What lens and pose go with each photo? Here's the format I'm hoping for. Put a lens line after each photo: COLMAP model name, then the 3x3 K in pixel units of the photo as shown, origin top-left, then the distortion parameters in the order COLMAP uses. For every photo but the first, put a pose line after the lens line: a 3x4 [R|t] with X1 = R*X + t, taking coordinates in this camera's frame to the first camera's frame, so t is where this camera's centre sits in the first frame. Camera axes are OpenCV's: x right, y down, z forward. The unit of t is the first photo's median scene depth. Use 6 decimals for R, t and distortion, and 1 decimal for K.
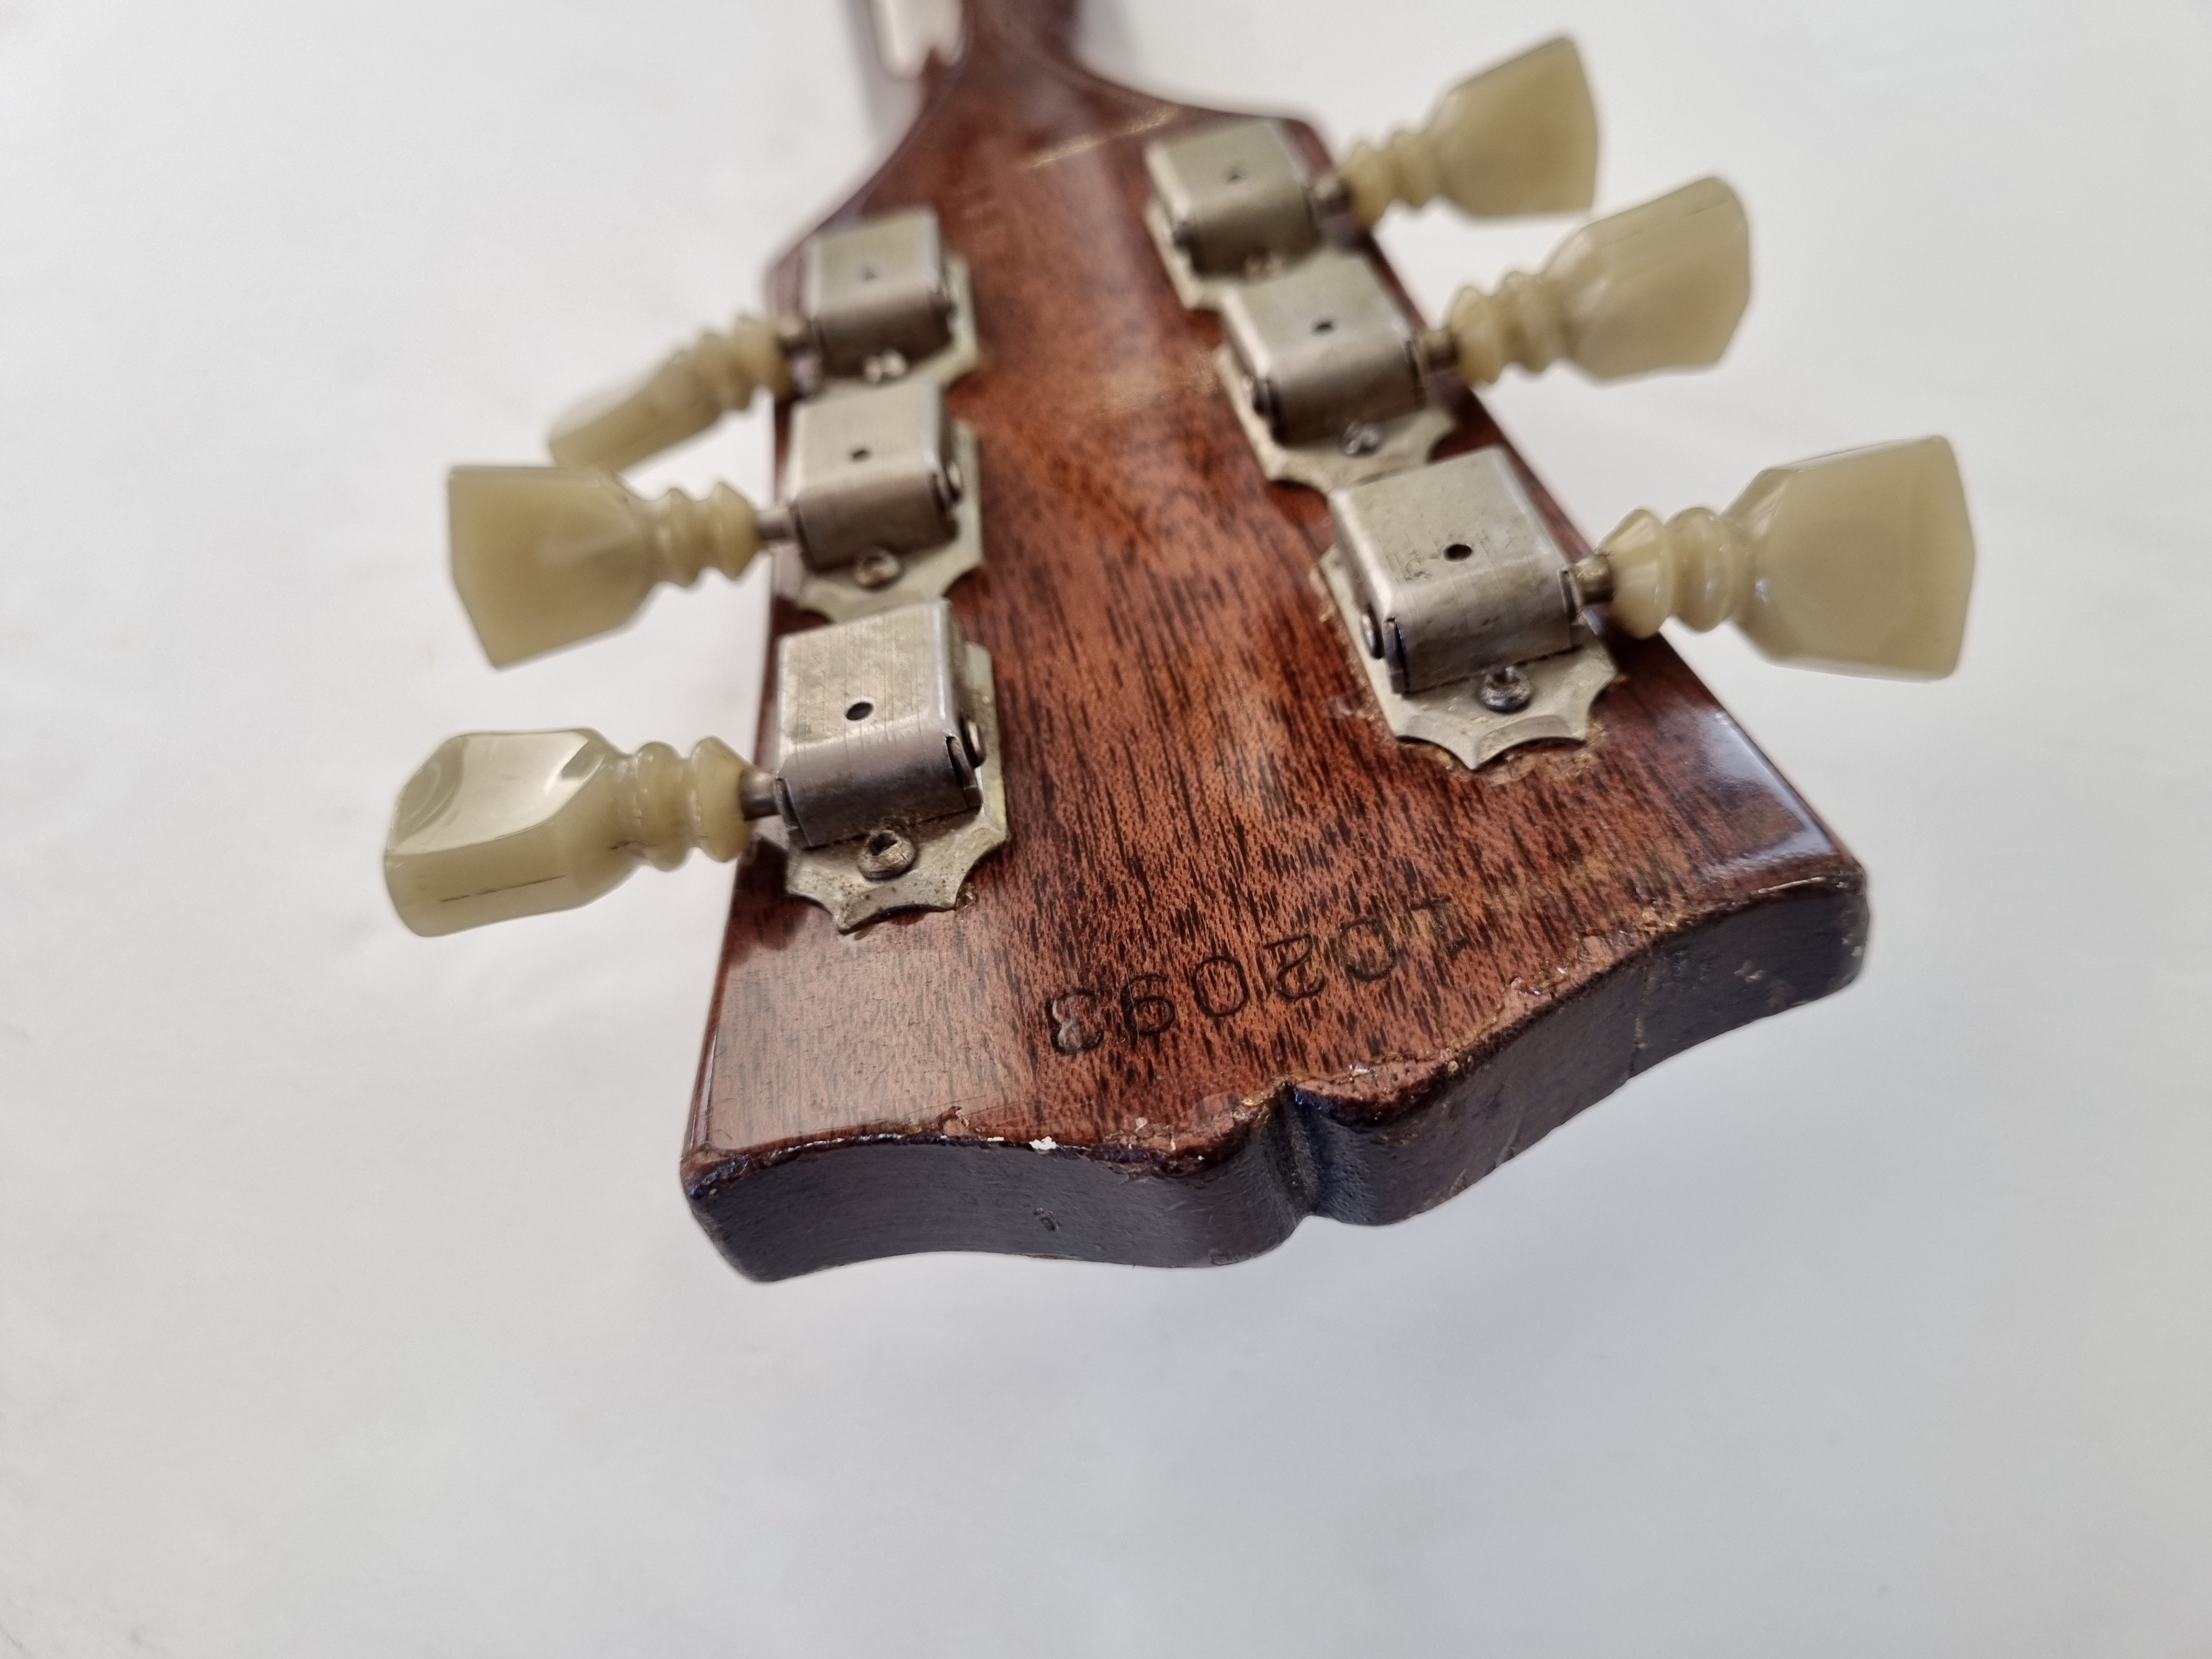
lens RADIAL K [[1810.2, 0, 1095.1], [0, 1810.2, 822.4], [0, 0, 1]] dist [-0.053802, 0.010960]
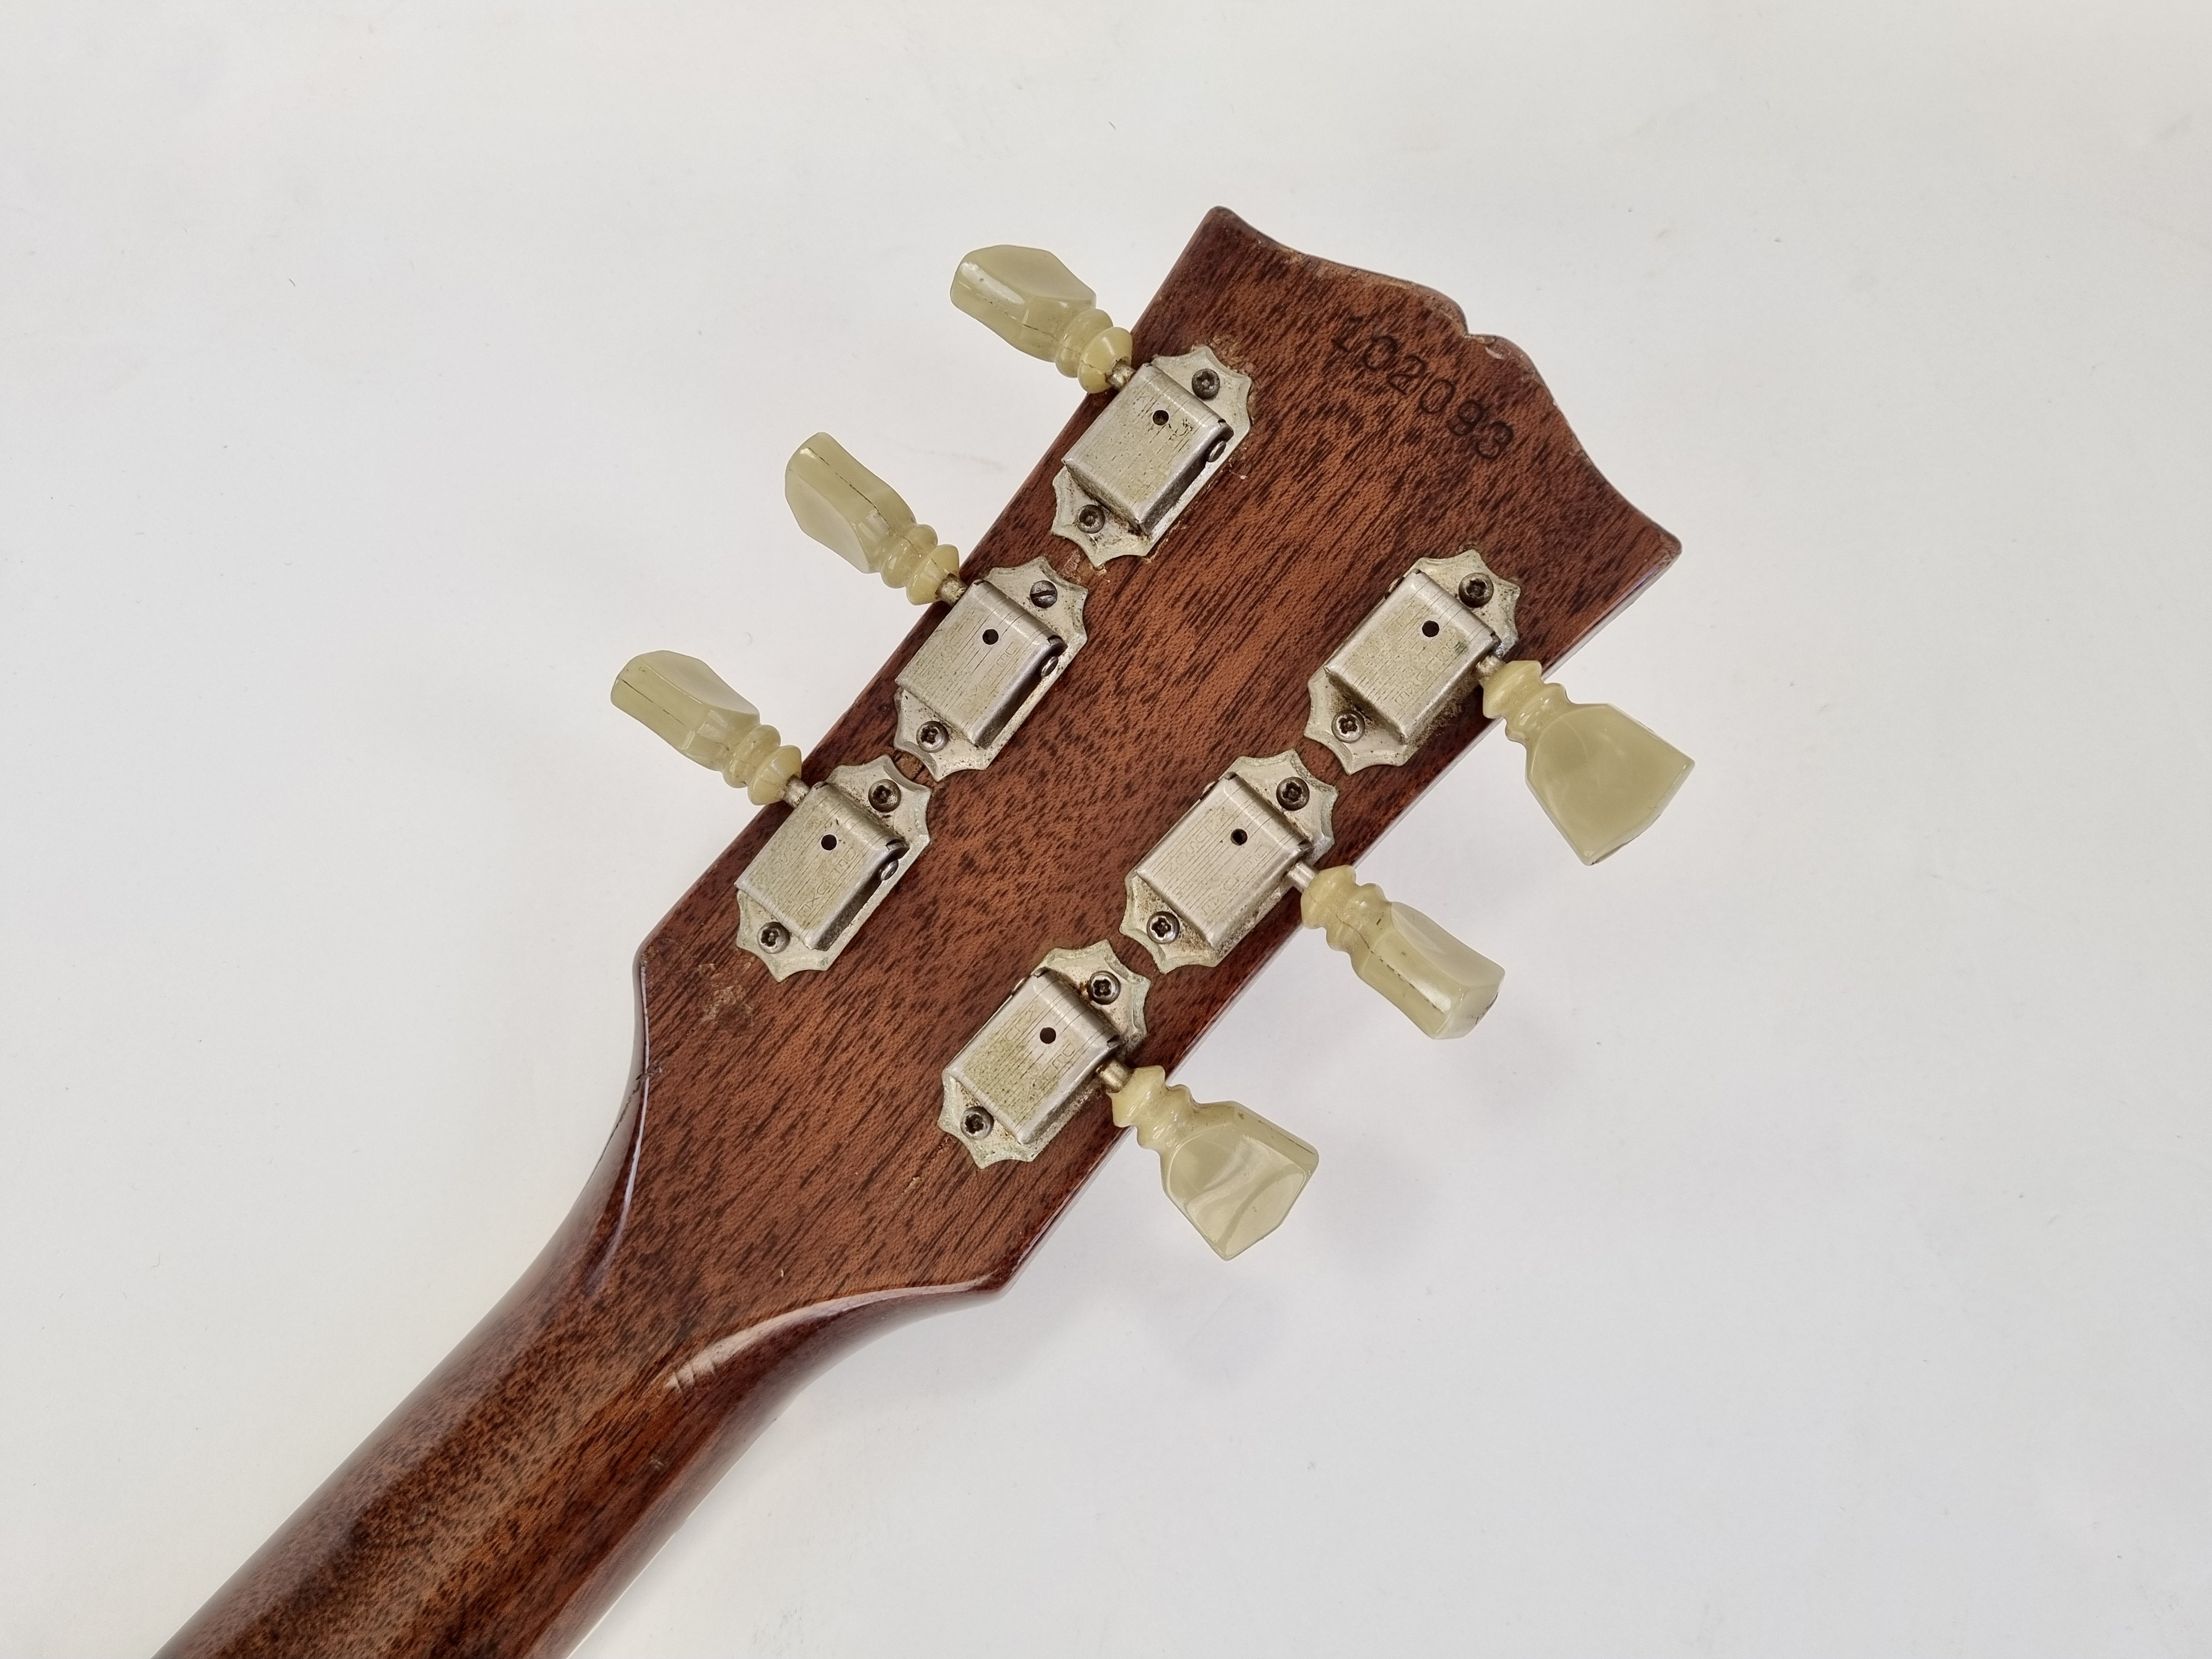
lens RADIAL K [[1707.7, 0, 1105.0], [0, 1707.7, 816.8], [0, 0, 1]] dist [0.003388, -0.003612]
pose [[-0.603648, -0.688652, 0.401705, -0.753459], [0.725281, -0.265144, 0.635348, -1.432218], [-0.331024, 0.674876, 0.659519, 0.161614]]
